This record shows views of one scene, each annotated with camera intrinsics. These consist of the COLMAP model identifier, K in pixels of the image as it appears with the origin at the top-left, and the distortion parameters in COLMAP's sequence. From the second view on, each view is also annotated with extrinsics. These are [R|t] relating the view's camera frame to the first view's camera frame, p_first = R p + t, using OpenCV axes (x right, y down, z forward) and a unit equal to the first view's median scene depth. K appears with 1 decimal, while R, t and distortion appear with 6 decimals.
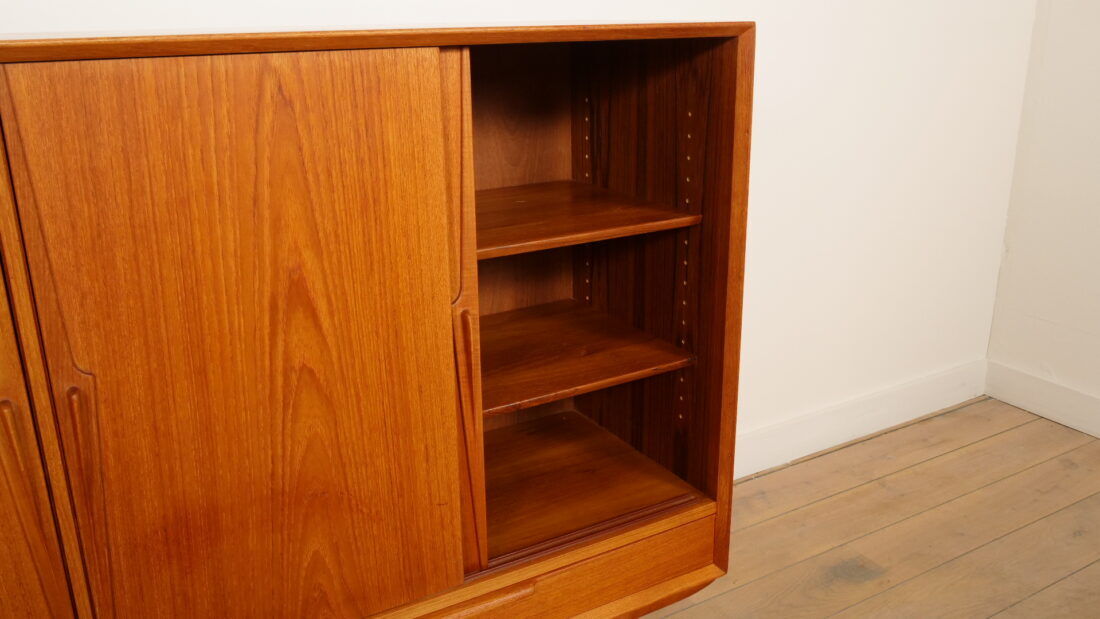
lens RADIAL K [[918.2, 0, 550.0], [0, 918.2, 309.5], [0, 0, 1]] dist [-0.025118, -0.003590]
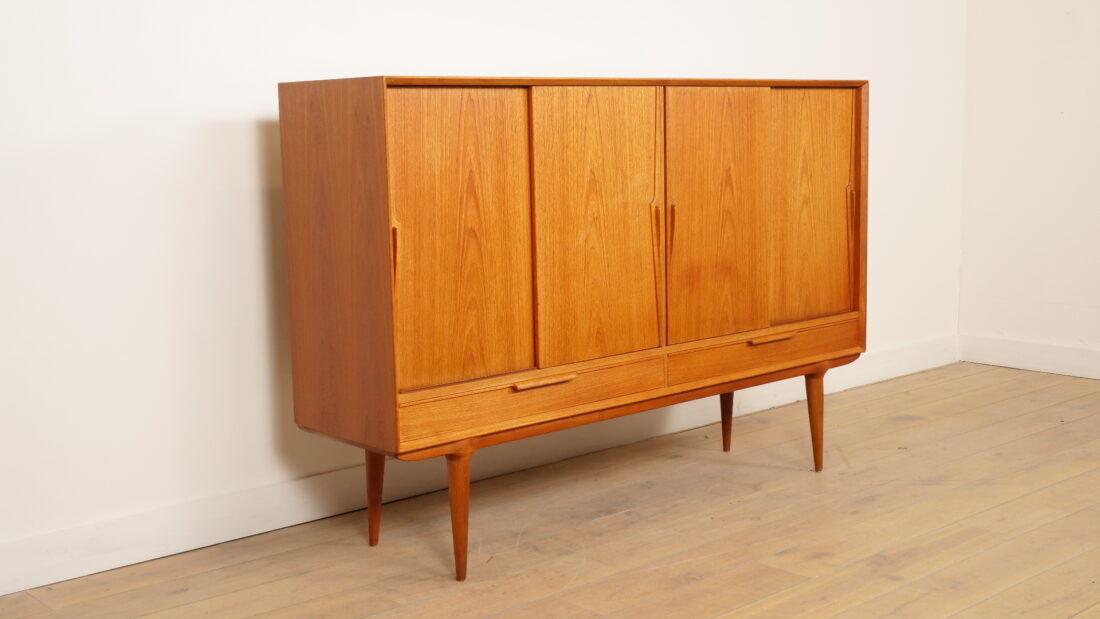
lens RADIAL K [[1294.3, 0, 550.0], [0, 1294.3, 309.5], [0, 0, 1]] dist [0.001595, 0.007326]
pose [[0.981888, -0.032920, 0.186581, -1.378071], [0.064941, 0.983610, -0.168209, 0.867748], [-0.177986, 0.177279, 0.967932, -2.214884]]
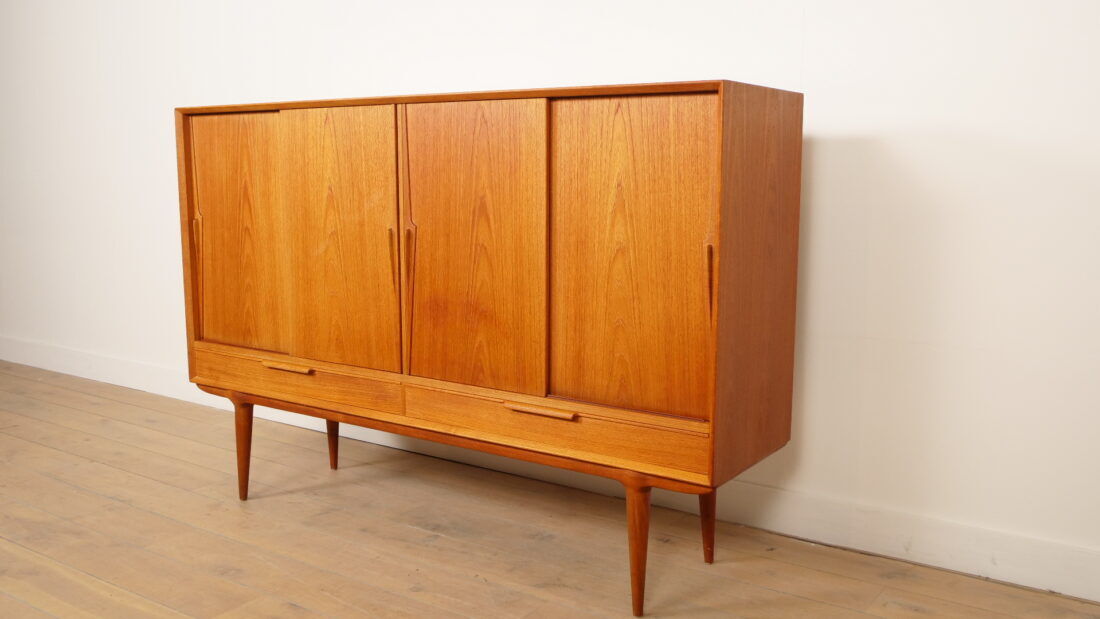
lens RADIAL K [[994.1, 0, 550.0], [0, 994.1, 309.5], [0, 0, 1]] dist [-0.020009, -0.008504]
pose [[0.427576, 0.148272, -0.891737, 1.854802], [-0.284352, 0.958444, 0.023021, 0.107106], [0.858093, 0.243724, 0.451969, 0.120670]]
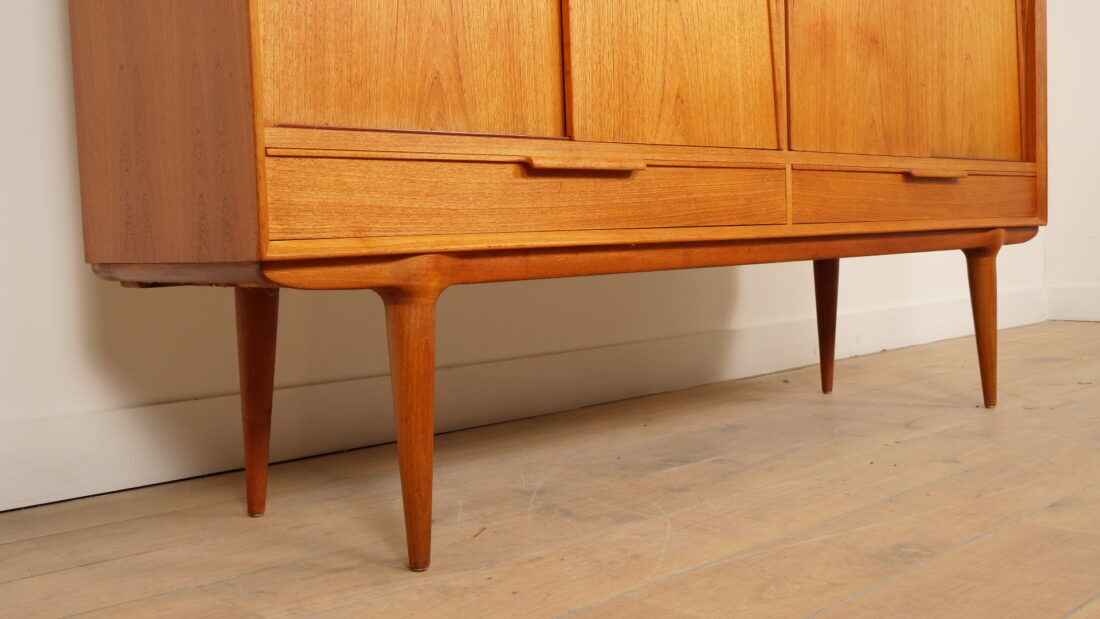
lens RADIAL K [[1092.4, 0, 550.0], [0, 1092.4, 309.5], [0, 0, 1]] dist [-0.013072, -0.004460]
pose [[0.975939, -0.034446, 0.215306, -1.150135], [0.086554, 0.967513, -0.237542, 0.985683], [-0.200129, 0.250462, 0.947215, -0.398778]]
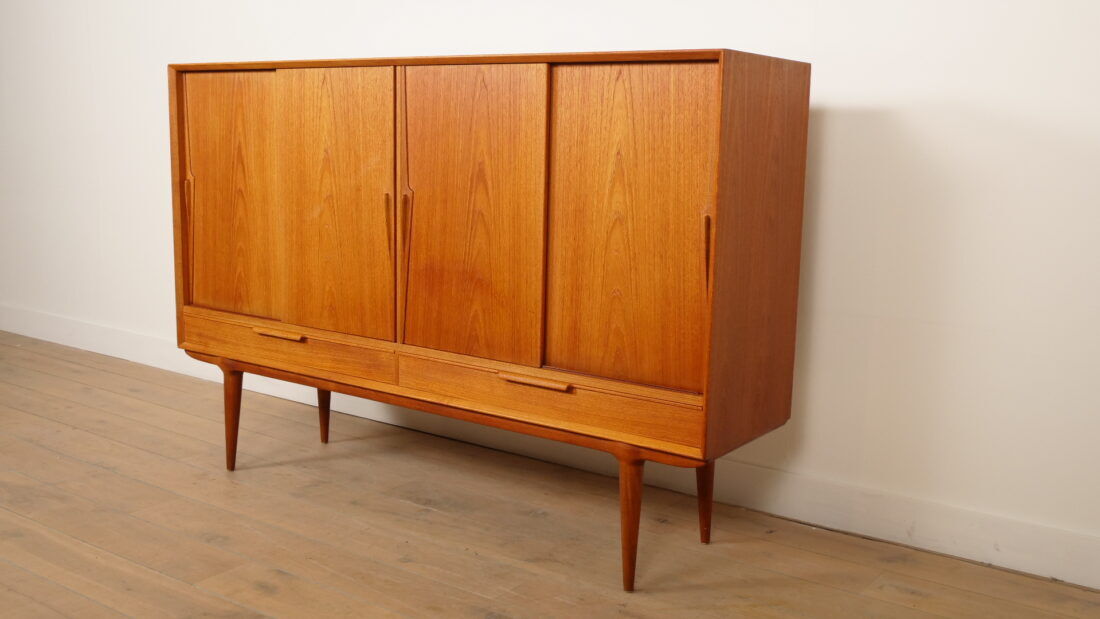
lens RADIAL K [[1092.4, 0, 550.0], [0, 1092.4, 309.5], [0, 0, 1]] dist [-0.013072, -0.004460]
pose [[0.411833, 0.172801, -0.894726, 2.036578], [-0.306161, 0.951019, 0.042750, 0.117562], [0.858288, 0.256325, 0.444566, 0.080566]]
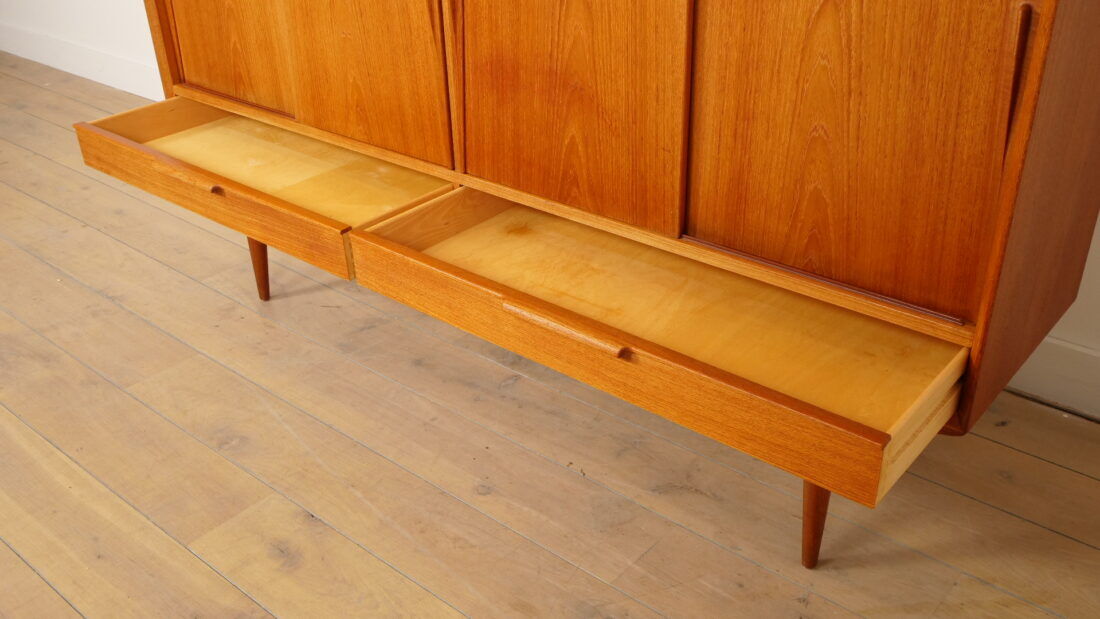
lens RADIAL K [[1016.7, 0, 550.0], [0, 1016.7, 309.5], [0, 0, 1]] dist [-0.015526, -0.003103]
pose [[0.329980, 0.465227, -0.821387, 1.015510], [-0.266360, 0.880655, 0.391790, -0.061246], [0.905630, 0.089502, 0.414517, 0.443275]]
